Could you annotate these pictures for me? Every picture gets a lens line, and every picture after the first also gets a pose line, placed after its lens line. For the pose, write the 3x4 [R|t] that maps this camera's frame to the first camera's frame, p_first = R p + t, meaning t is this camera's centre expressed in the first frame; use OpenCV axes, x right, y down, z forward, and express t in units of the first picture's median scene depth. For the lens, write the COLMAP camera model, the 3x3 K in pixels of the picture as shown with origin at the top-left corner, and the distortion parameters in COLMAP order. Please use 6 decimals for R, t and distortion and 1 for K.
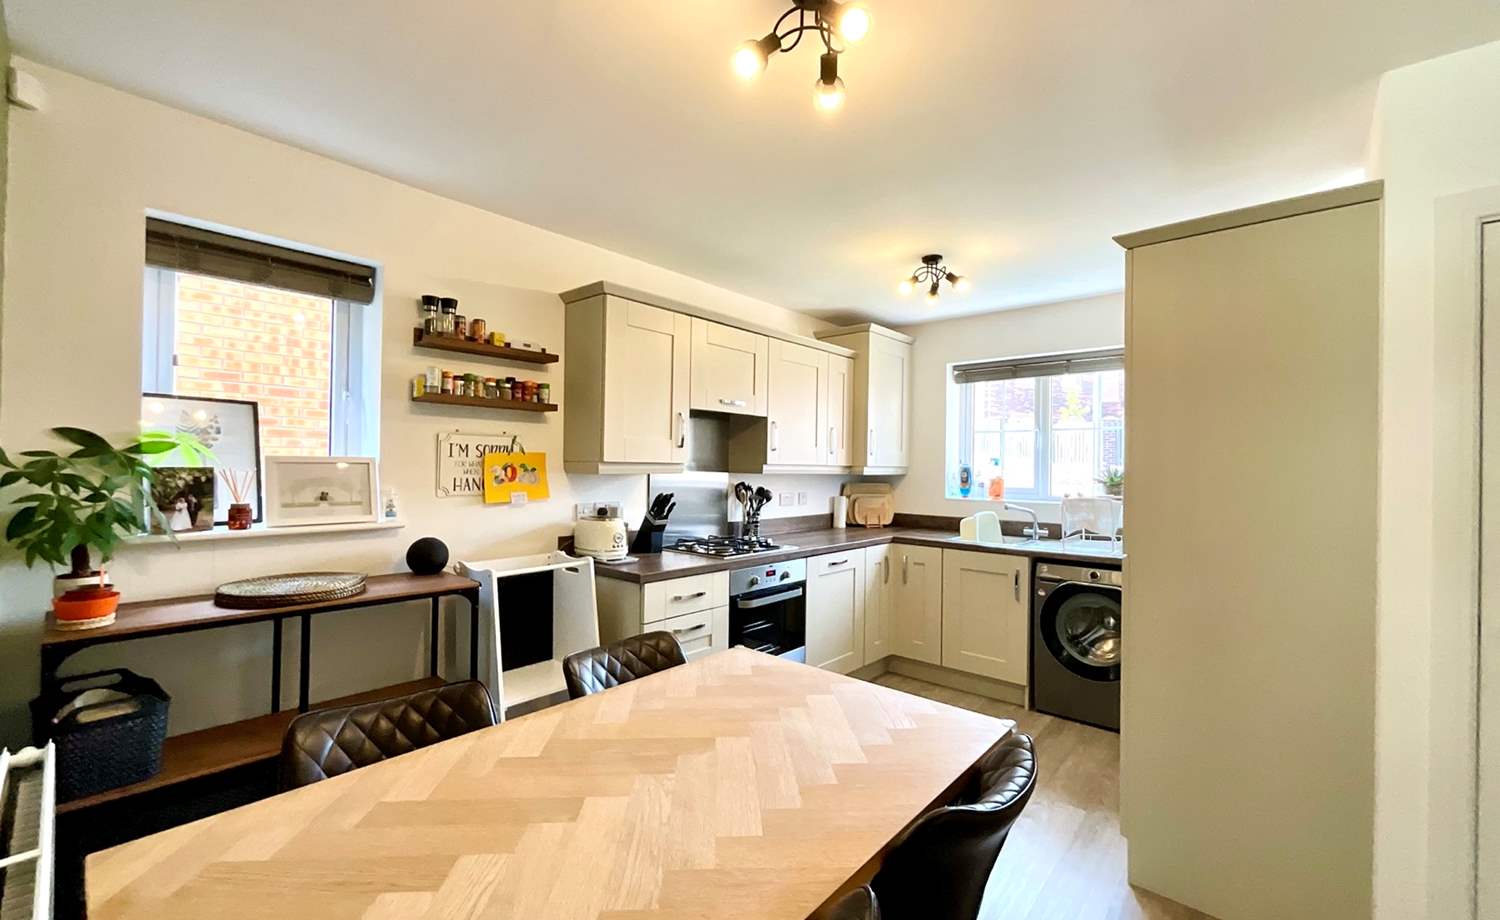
lens RADIAL K [[611.4, 0, 752.8], [0, 611.4, 460.1], [0, 0, 1]] dist [-0.003353, 0.000159]
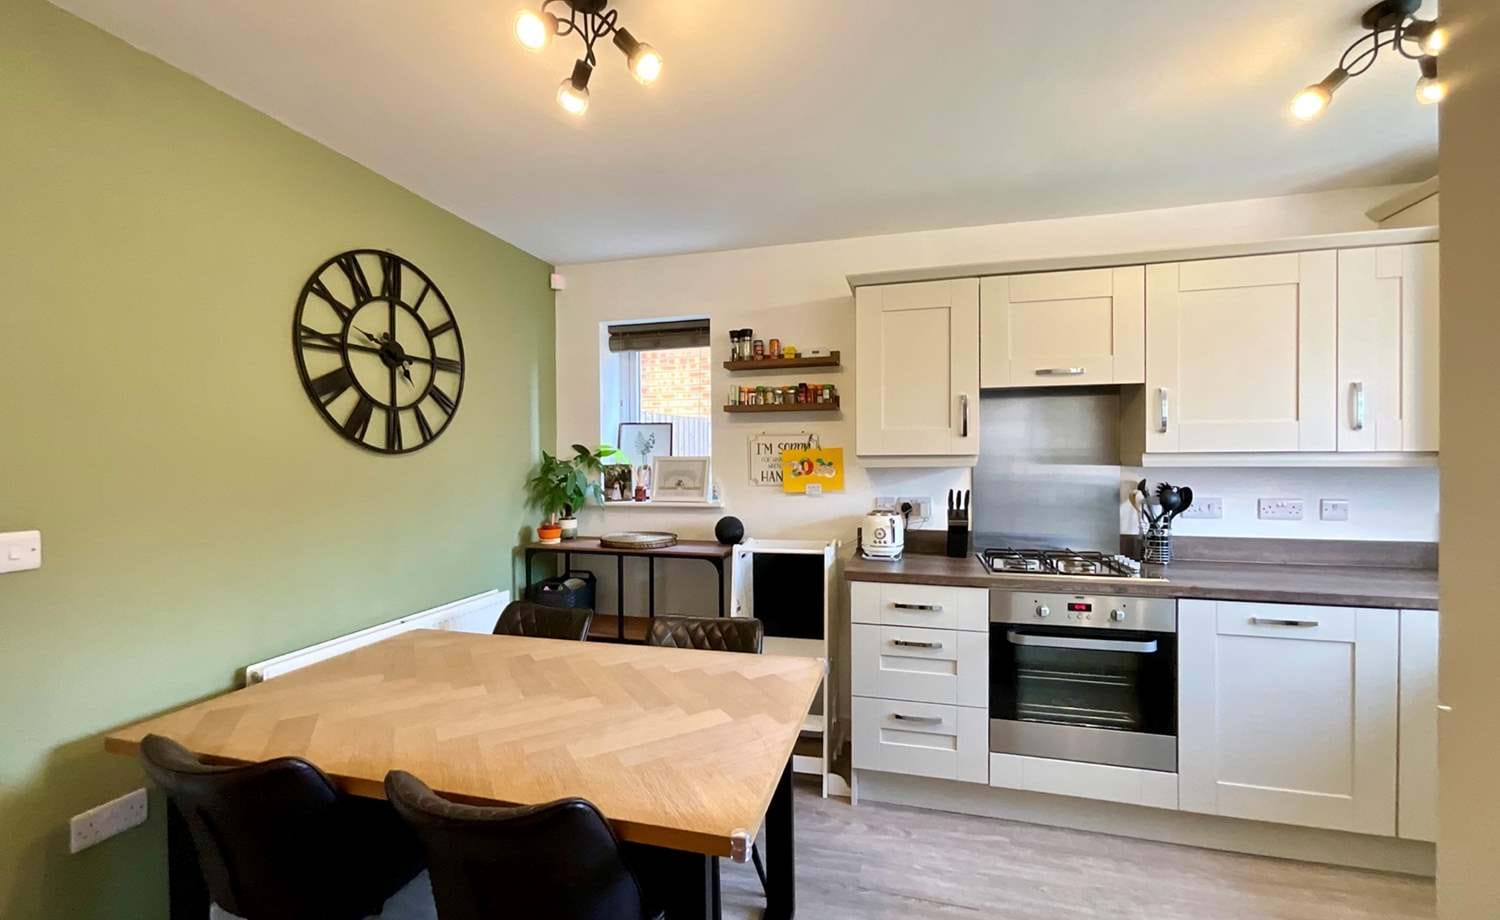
lens RADIAL K [[611.4, 0, 751.4], [0, 611.4, 463.3], [0, 0, 1]] dist [-0.003353, 0.000159]
pose [[0.436405, -0.010463, -0.899689, 0.716386], [0.019896, 0.999800, -0.001977, 0.017557], [0.899530, -0.017037, 0.436526, 0.504666]]
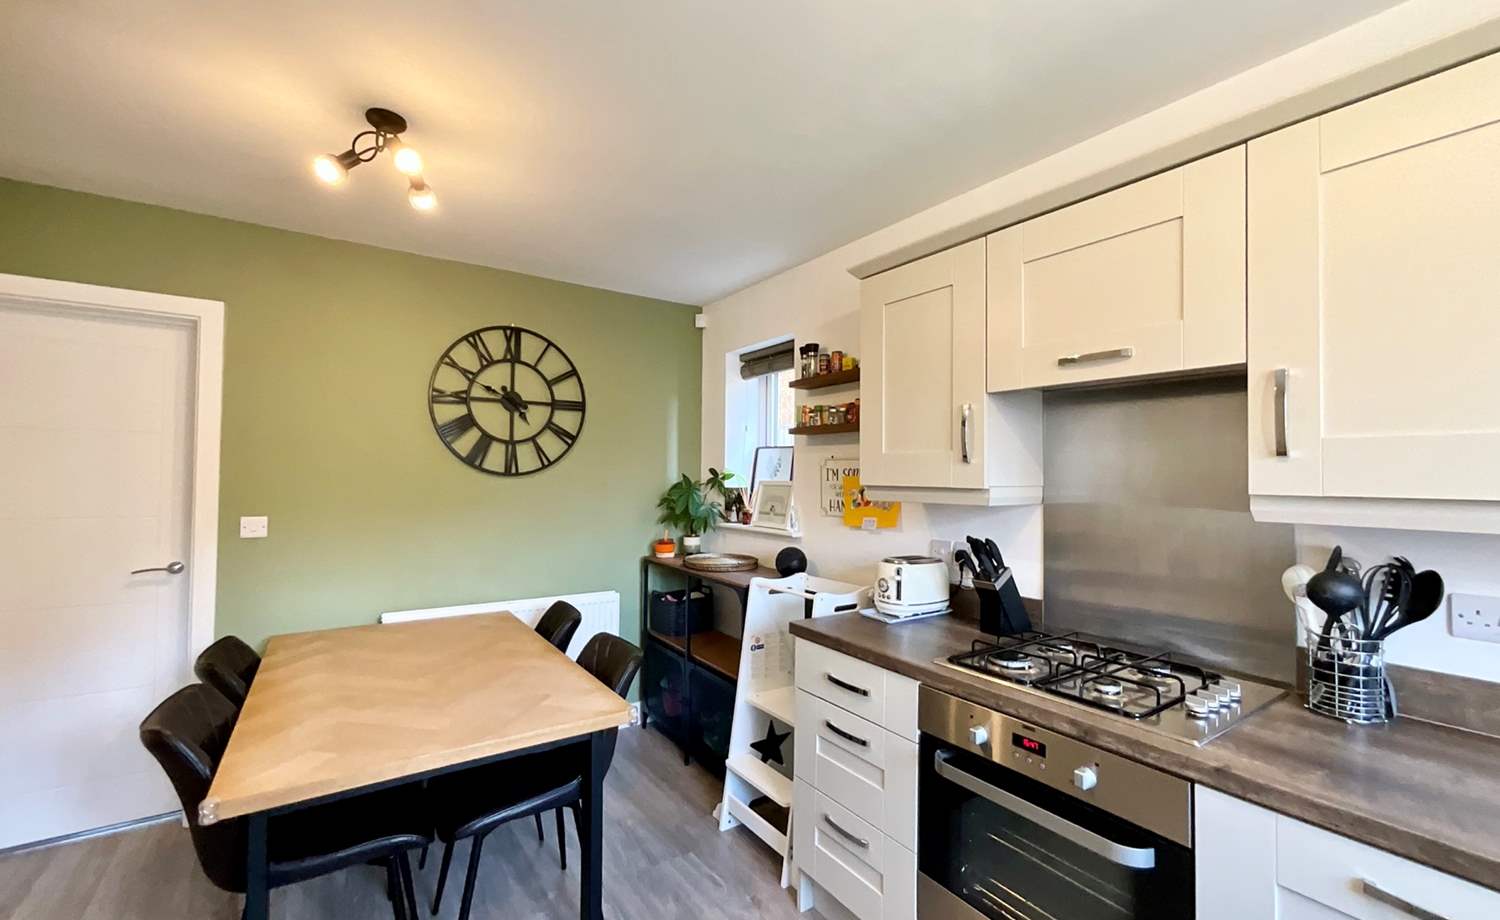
lens RADIAL K [[611.4, 0, 748.8], [0, 611.4, 464.8], [0, 0, 1]] dist [-0.003353, 0.000159]
pose [[-0.255101, -0.034452, -0.966300, 0.717983], [-0.006595, 0.999404, -0.033891, 0.005039], [0.966892, -0.002273, -0.255176, 1.314186]]
